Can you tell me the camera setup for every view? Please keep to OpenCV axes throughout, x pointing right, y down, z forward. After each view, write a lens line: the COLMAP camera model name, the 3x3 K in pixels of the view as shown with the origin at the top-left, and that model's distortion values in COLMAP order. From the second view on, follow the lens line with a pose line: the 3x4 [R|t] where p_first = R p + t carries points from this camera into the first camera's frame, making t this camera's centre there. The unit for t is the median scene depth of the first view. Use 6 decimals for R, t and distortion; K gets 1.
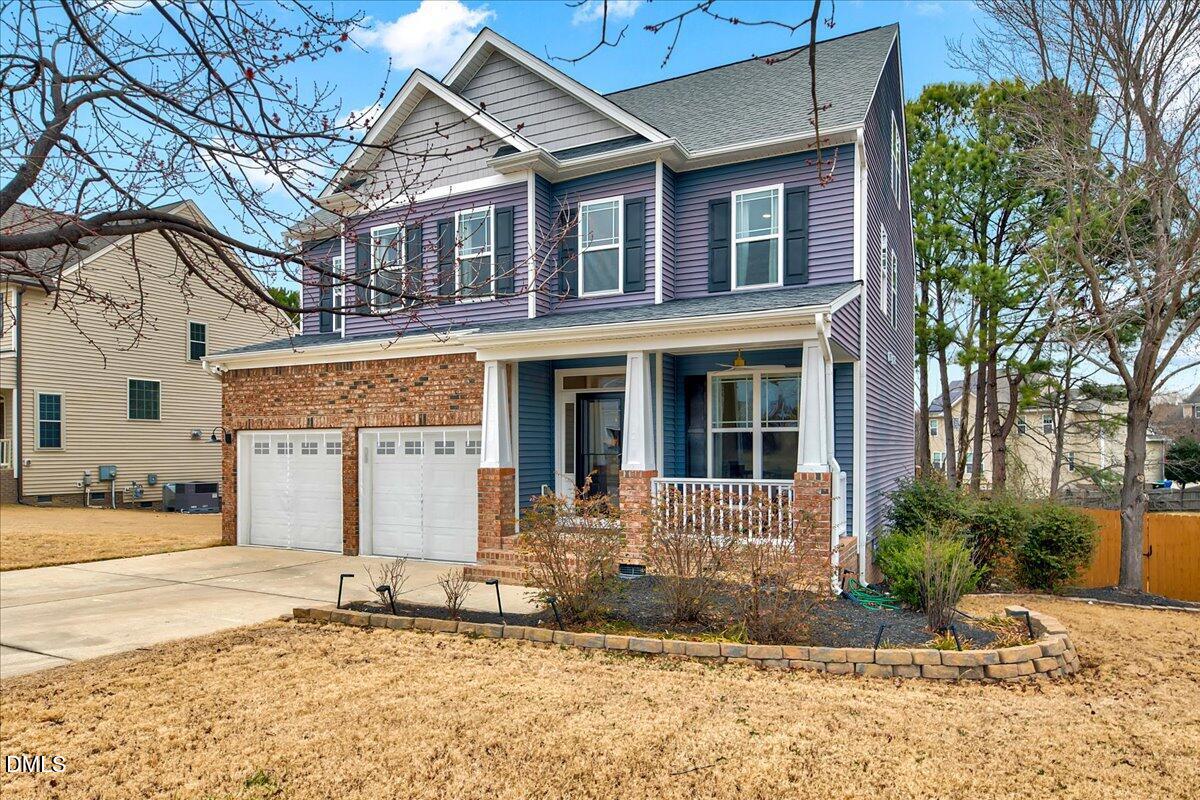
lens RADIAL K [[702.1, 0, 612.9], [0, 702.1, 432.8], [0, 0, 1]] dist [-0.001082, -0.003199]
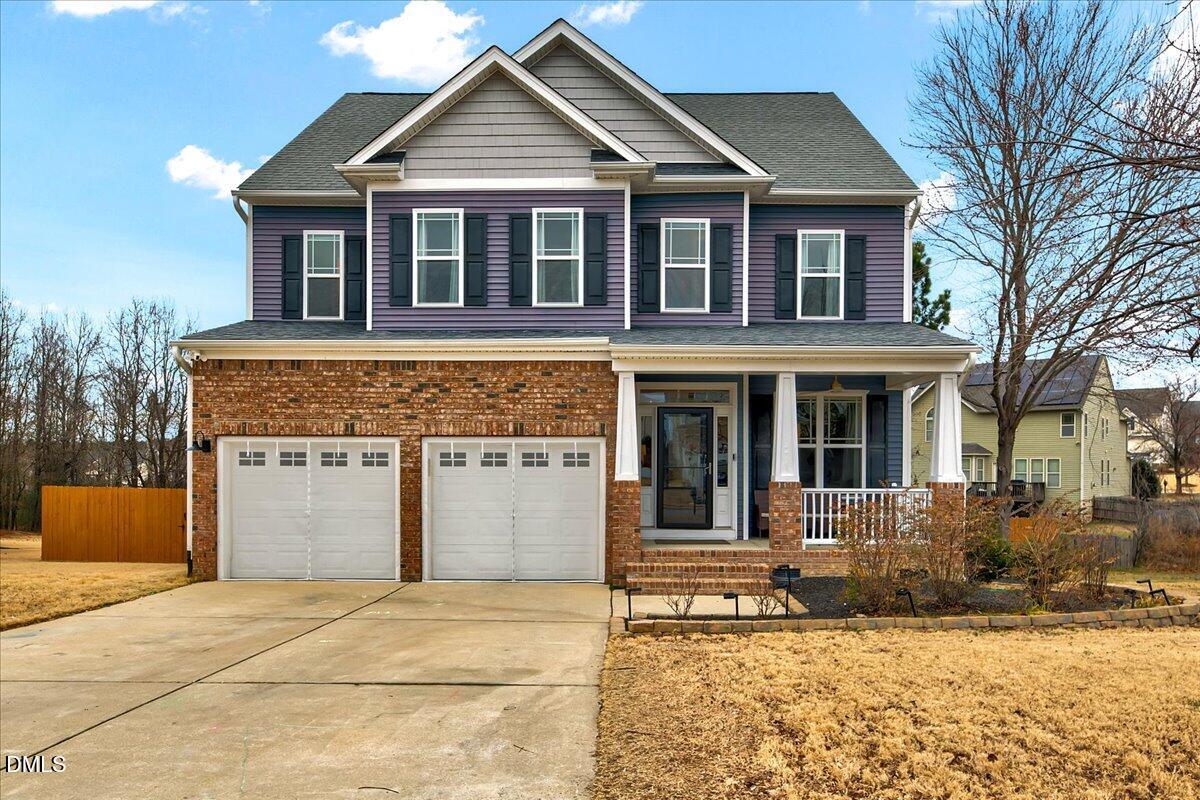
lens RADIAL K [[753.3, 0, 608.7], [0, 753.3, 447.1], [0, 0, 1]] dist [-0.001326, 0.001370]
pose [[0.907928, 0.014123, 0.418889, -0.581042], [-0.014953, 0.999887, -0.001301, 0.004527], [-0.418860, -0.005082, 0.908037, 0.045233]]
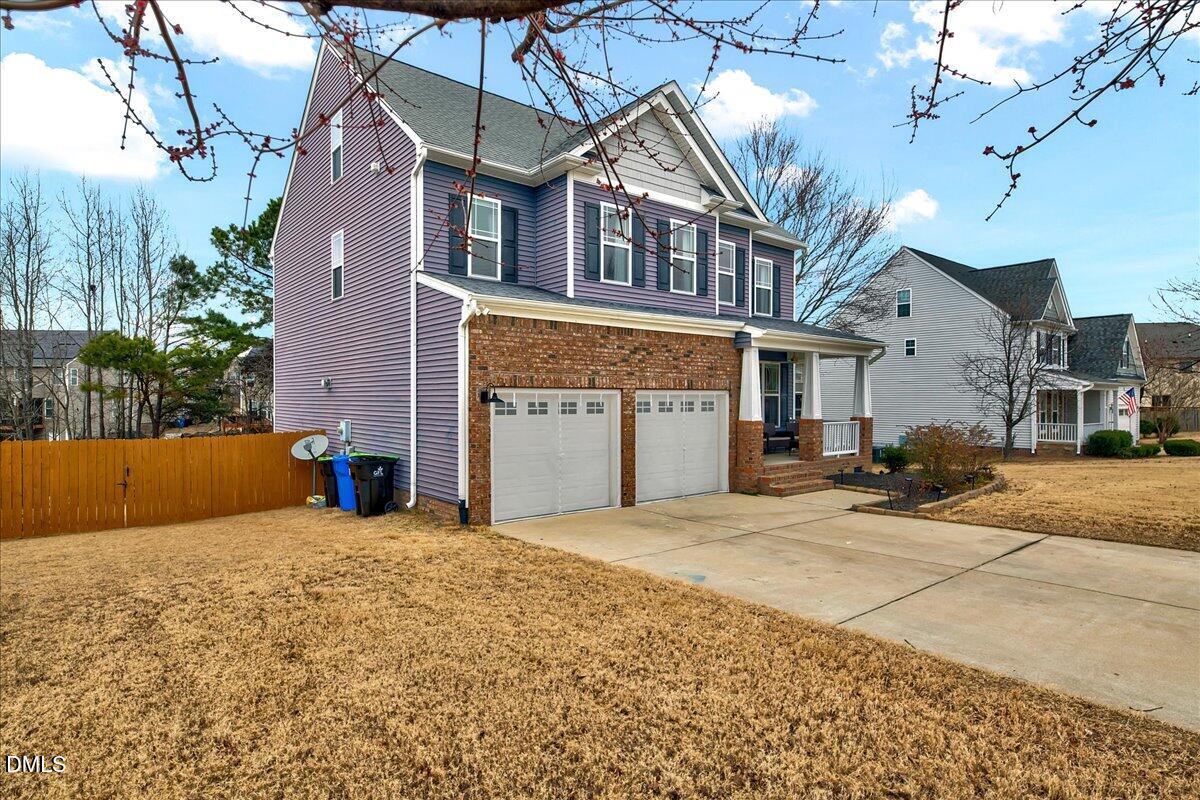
lens RADIAL K [[653.0, 0, 597.8], [0, 653.0, 404.1], [0, 0, 1]] dist [0.003034, 0.000008]
pose [[0.424783, 0.003506, 0.905288, -1.403182], [-0.008188, 0.999966, -0.000031, 0.018198], [-0.905258, -0.007400, 0.424798, 0.654559]]
